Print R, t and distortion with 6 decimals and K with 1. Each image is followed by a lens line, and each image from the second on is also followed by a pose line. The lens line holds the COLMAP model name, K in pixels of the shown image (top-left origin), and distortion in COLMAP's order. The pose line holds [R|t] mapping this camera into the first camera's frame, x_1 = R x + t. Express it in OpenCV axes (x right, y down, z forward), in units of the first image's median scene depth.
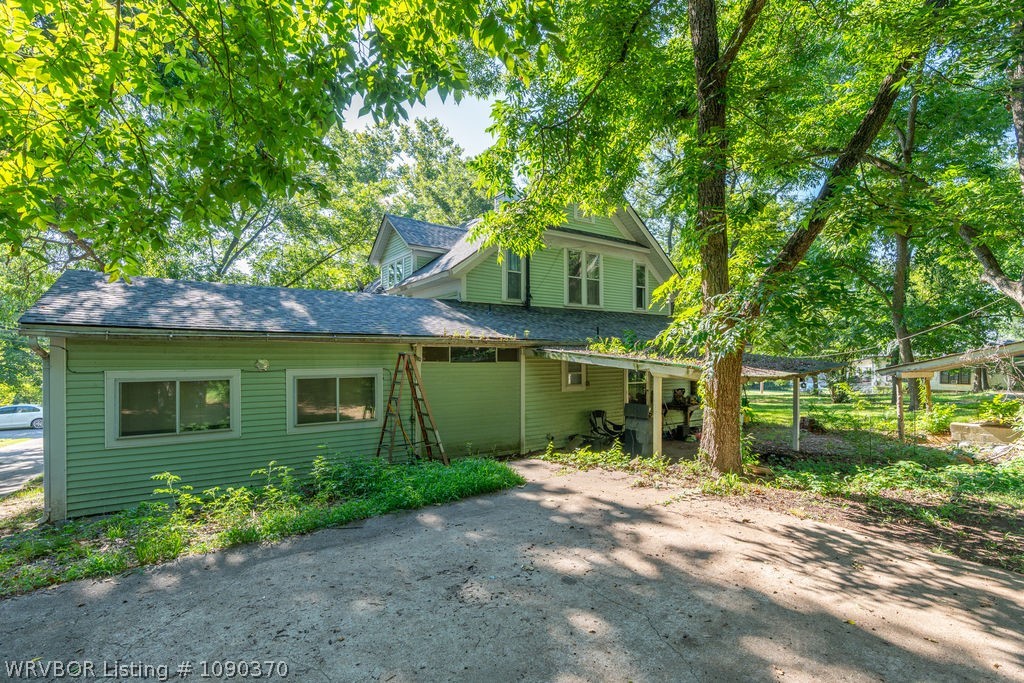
lens RADIAL K [[482.4, 0, 494.1], [0, 482.4, 359.2], [0, 0, 1]] dist [-0.005559, 0.000136]
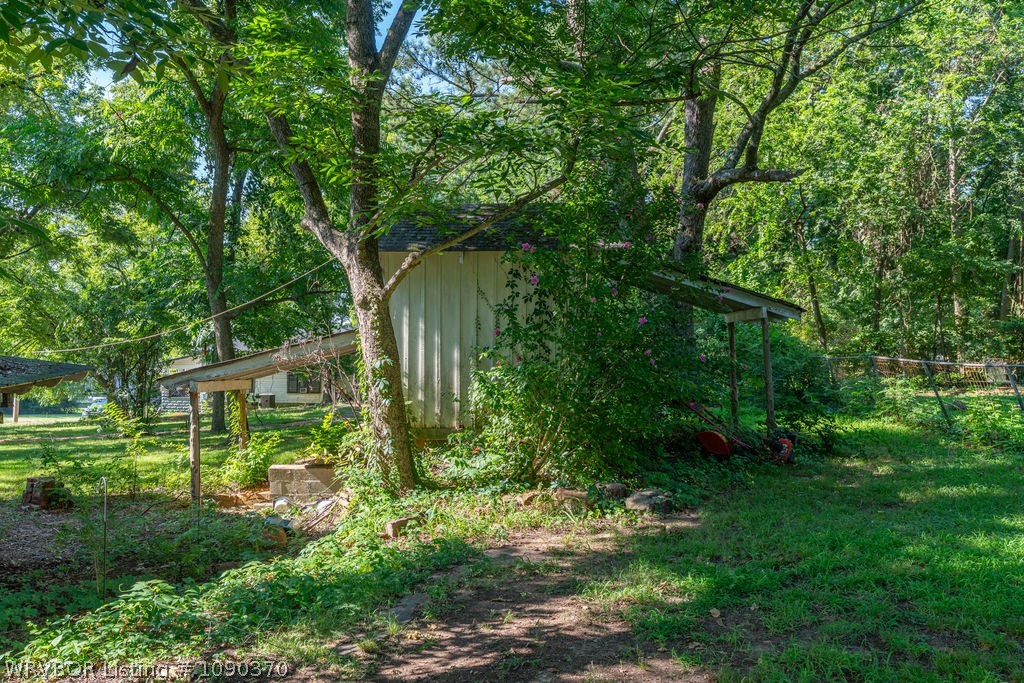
lens RADIAL K [[952.8, 0, 512.2], [0, 952.8, 343.2], [0, 0, 1]] dist [0.000617, 0.000000]
pose [[0.559599, 0.020360, 0.828513, 0.133102], [-0.011973, 0.999792, -0.016483, -0.002245], [-0.828677, -0.000696, 0.559727, 0.090418]]
